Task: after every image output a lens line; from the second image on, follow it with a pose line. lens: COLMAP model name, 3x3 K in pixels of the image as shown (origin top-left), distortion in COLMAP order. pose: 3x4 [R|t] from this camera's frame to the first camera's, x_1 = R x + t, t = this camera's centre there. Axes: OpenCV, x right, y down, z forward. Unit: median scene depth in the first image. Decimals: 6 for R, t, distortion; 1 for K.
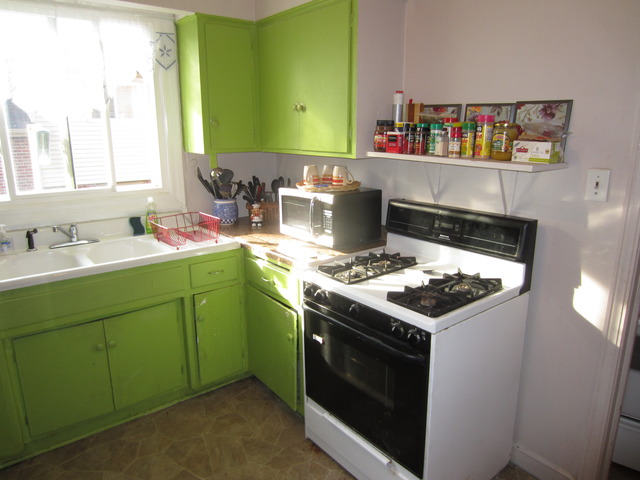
lens RADIAL K [[453.8, 0, 319.0], [0, 453.8, 238.7], [0, 0, 1]] dist [-0.028638, 0.008025]
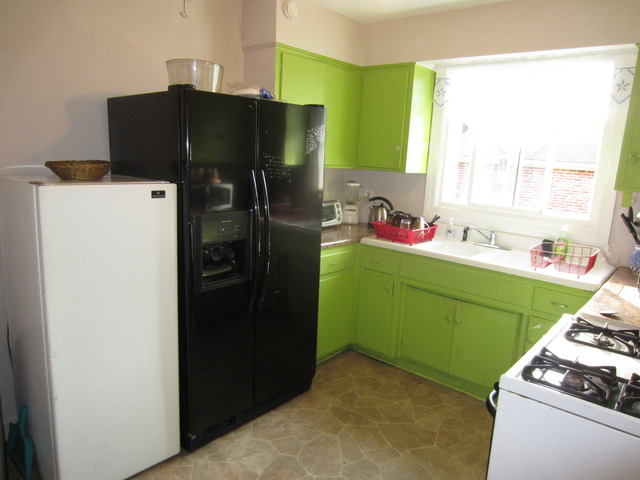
lens RADIAL K [[453.8, 0, 318.5], [0, 453.8, 241.6], [0, 0, 1]] dist [-0.028638, 0.008025]
pose [[0.193076, 0.209415, -0.958576, 0.599645], [-0.285154, 0.946767, 0.149399, -0.054830], [0.938834, 0.244496, 0.242513, 0.243940]]
